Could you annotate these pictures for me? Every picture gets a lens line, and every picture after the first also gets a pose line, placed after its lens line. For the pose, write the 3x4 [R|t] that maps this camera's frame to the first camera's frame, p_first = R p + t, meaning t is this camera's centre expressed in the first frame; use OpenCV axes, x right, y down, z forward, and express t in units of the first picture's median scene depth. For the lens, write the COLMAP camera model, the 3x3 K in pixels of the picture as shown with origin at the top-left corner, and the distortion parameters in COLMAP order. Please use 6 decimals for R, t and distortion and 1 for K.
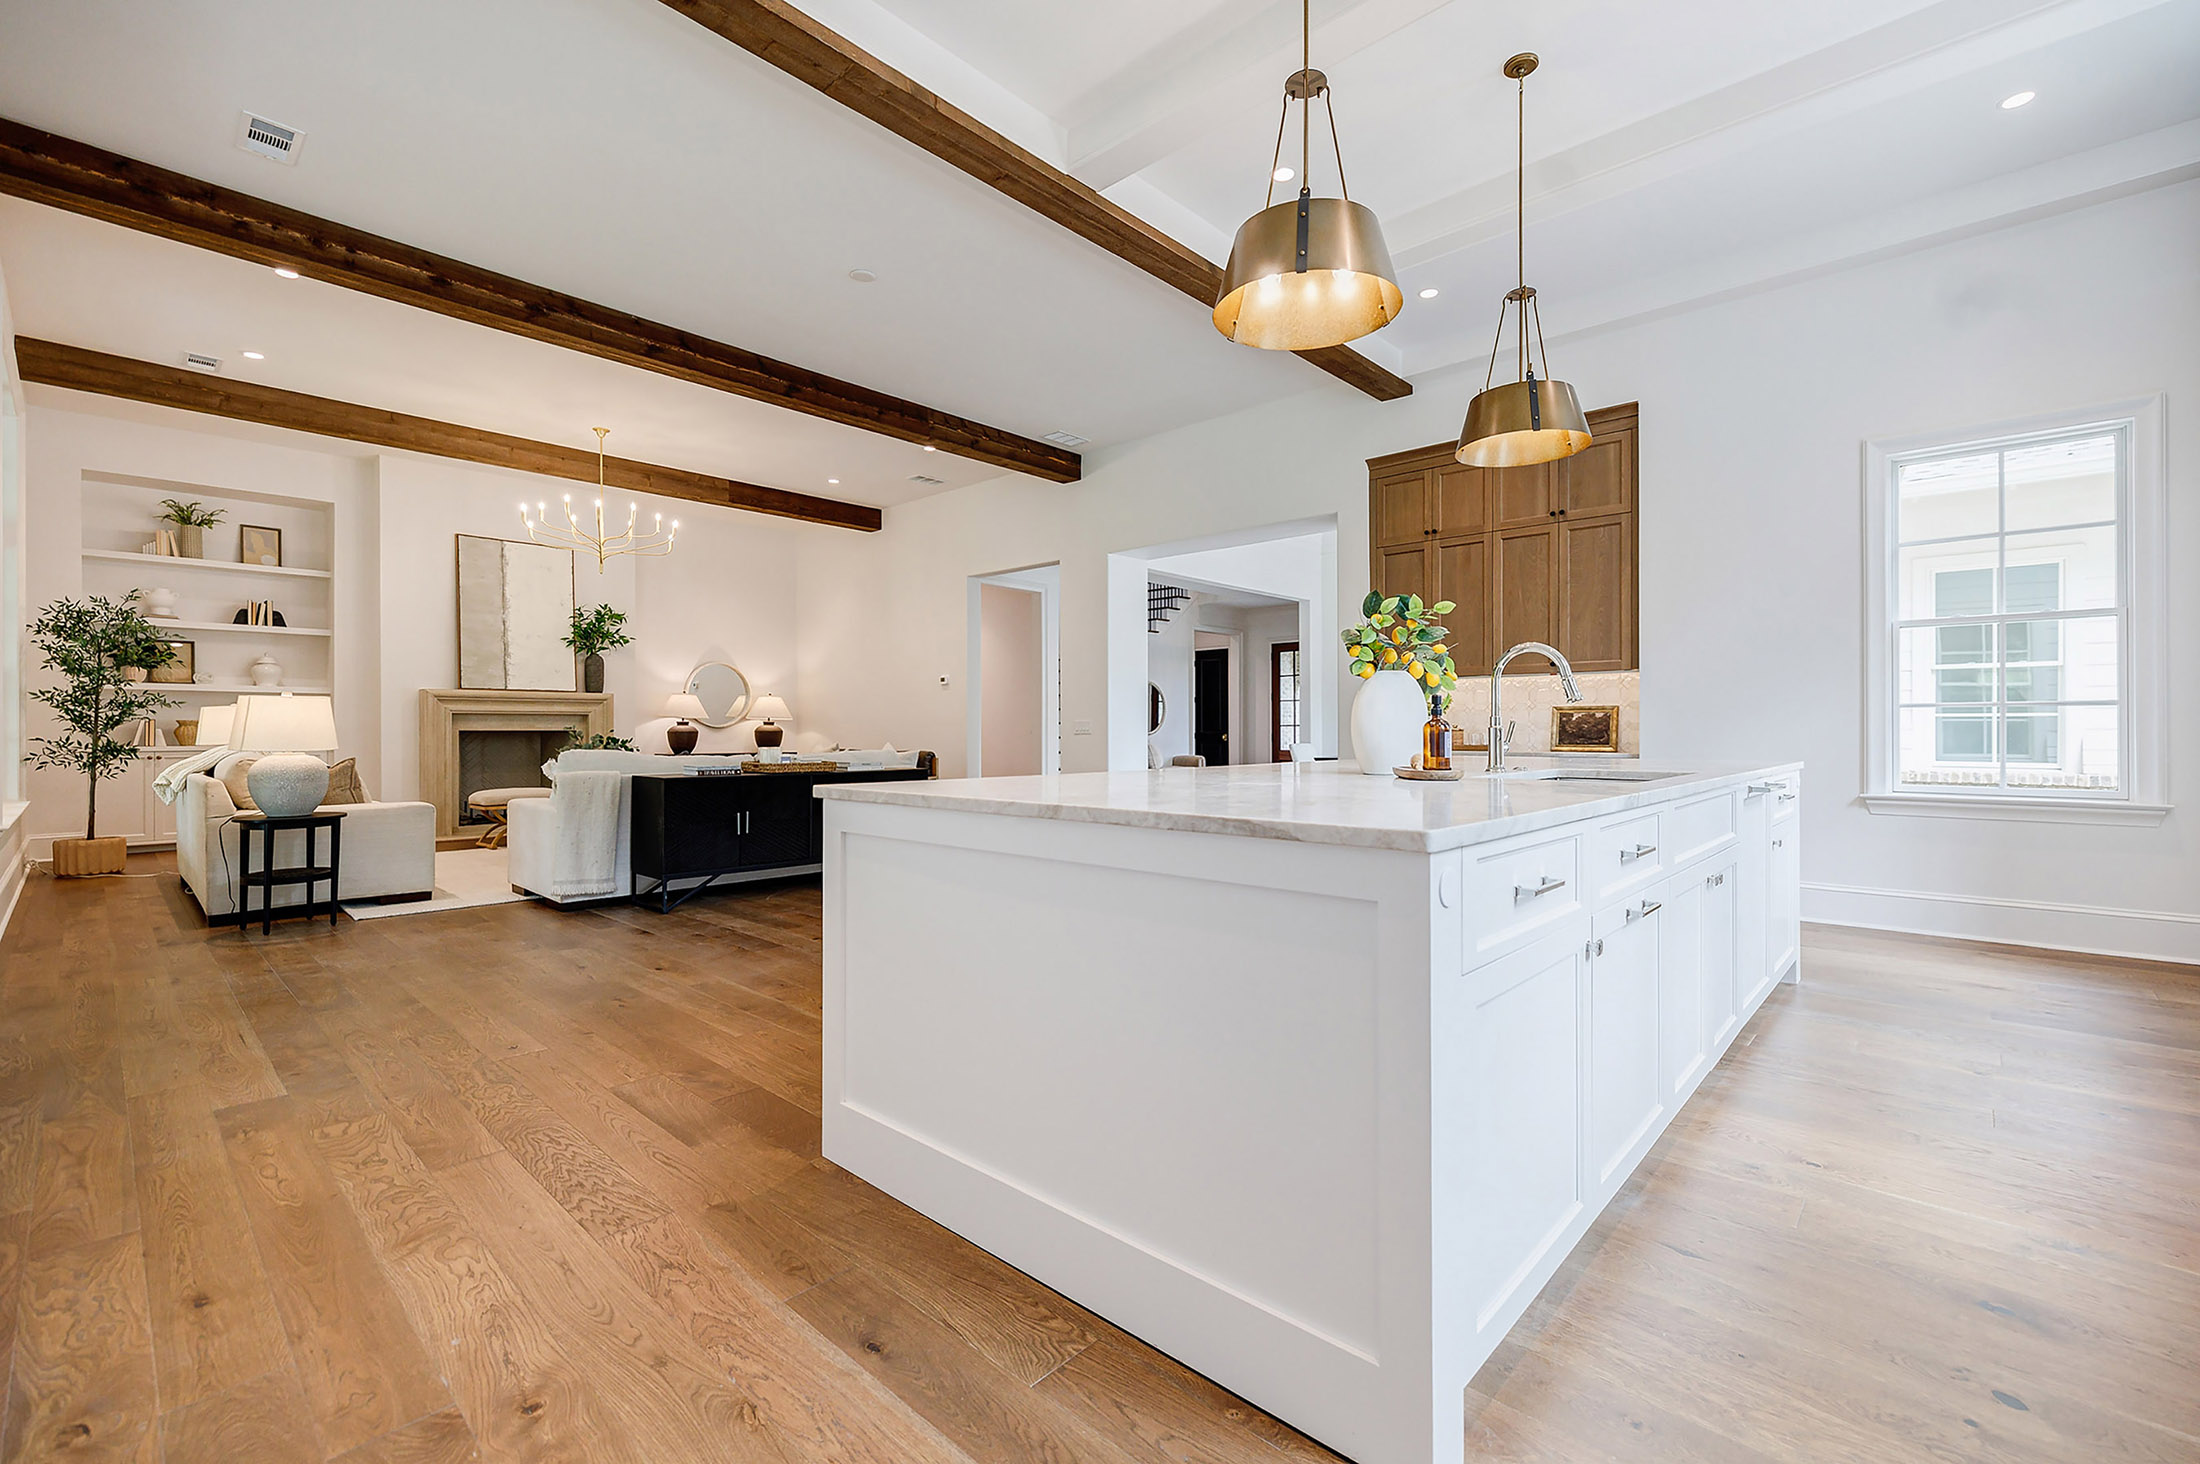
lens RADIAL K [[936.5, 0, 1108.4], [0, 936.5, 733.2], [0, 0, 1]] dist [-0.007855, 0.000276]
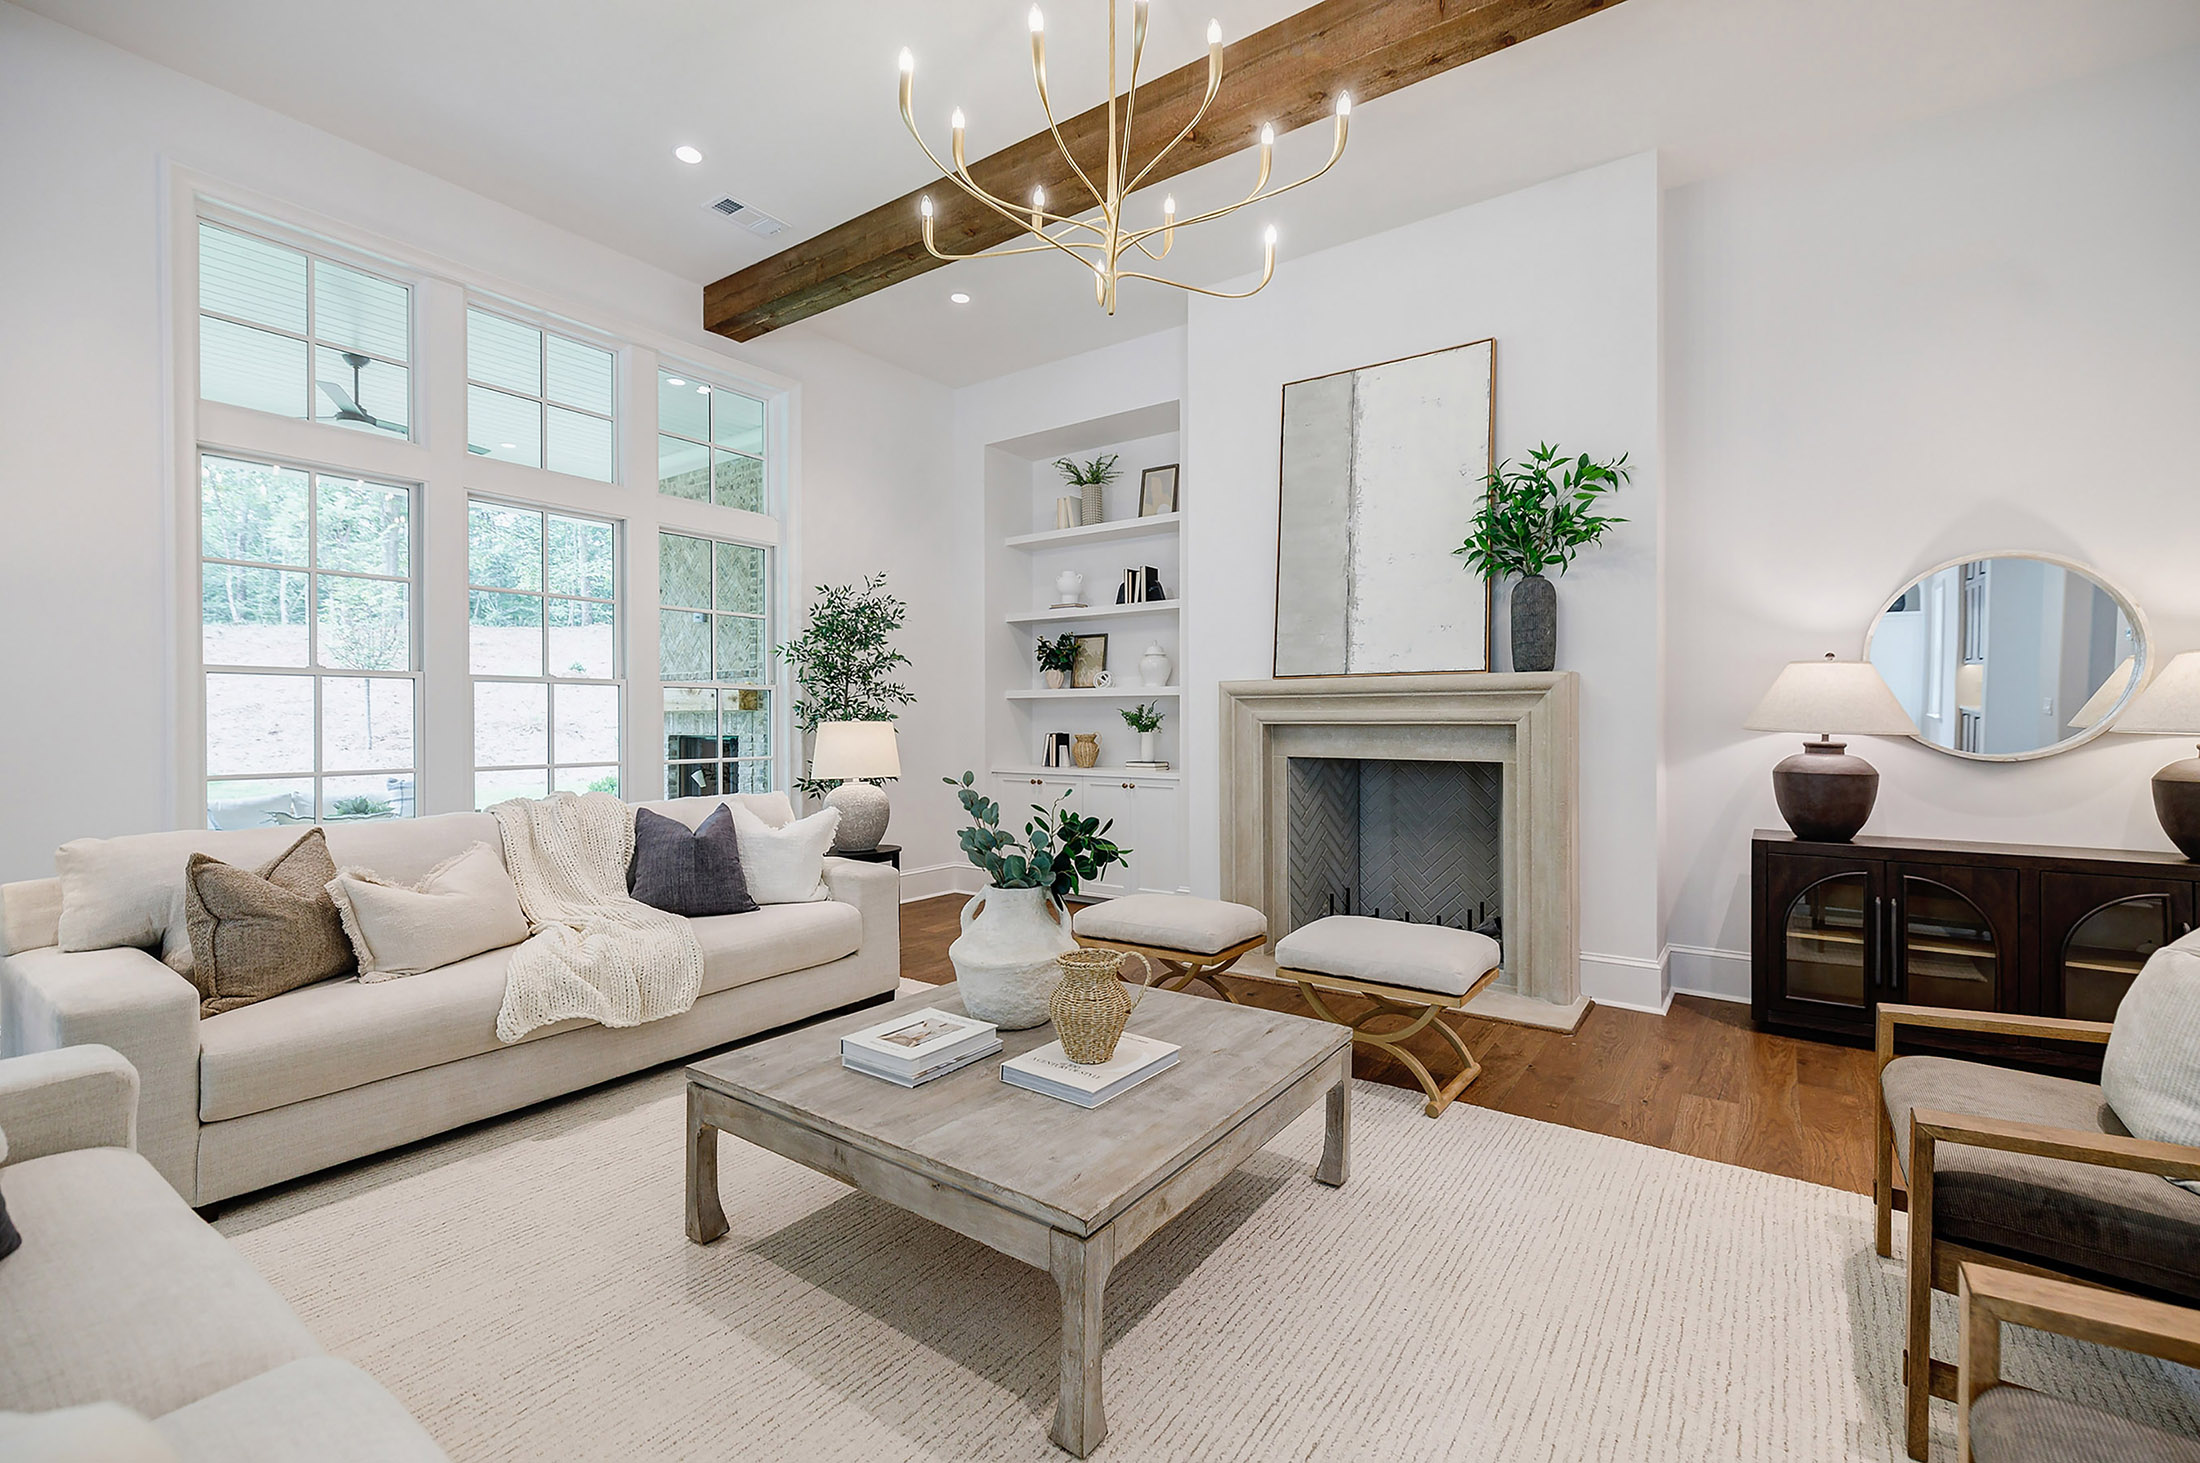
lens RADIAL K [[936.5, 0, 1109.3], [0, 936.5, 732.0], [0, 0, 1]] dist [-0.007855, 0.000276]
pose [[0.142026, 0.011470, -0.989797, -0.181726], [-0.000512, 0.999934, 0.011514, -0.022757], [0.989863, -0.001129, 0.142022, 0.805803]]
